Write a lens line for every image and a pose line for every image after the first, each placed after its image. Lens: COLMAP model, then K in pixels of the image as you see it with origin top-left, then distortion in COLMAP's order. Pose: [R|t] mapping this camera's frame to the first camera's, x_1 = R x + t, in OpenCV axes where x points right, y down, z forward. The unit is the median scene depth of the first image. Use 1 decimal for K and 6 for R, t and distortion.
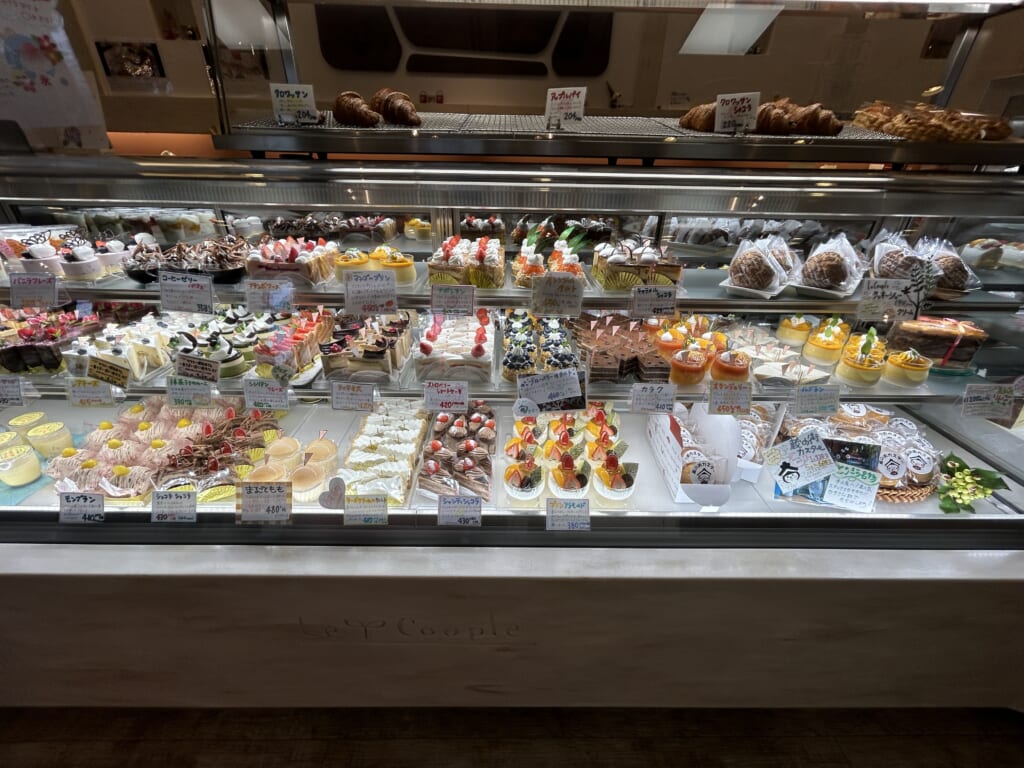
lens RADIAL K [[409.9, 0, 512.6], [0, 409.9, 386.1], [0, 0, 1]] dist [0.002604, 0.000012]
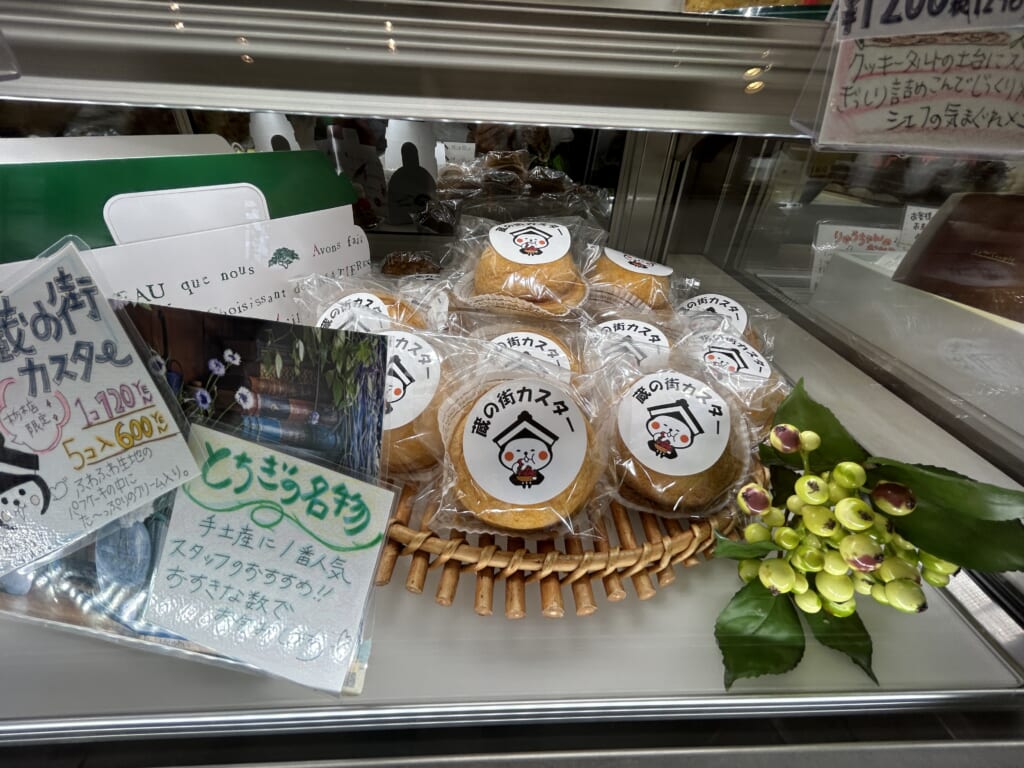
lens RADIAL K [[409.9, 0, 513.4], [0, 409.9, 378.6], [0, 0, 1]] dist [0.002604, 0.000012]
pose [[0.999139, 0.003765, 0.041319, 0.929234], [-0.006988, 0.996917, 0.078149, 0.146560], [-0.040897, -0.078370, 0.996085, 0.807400]]
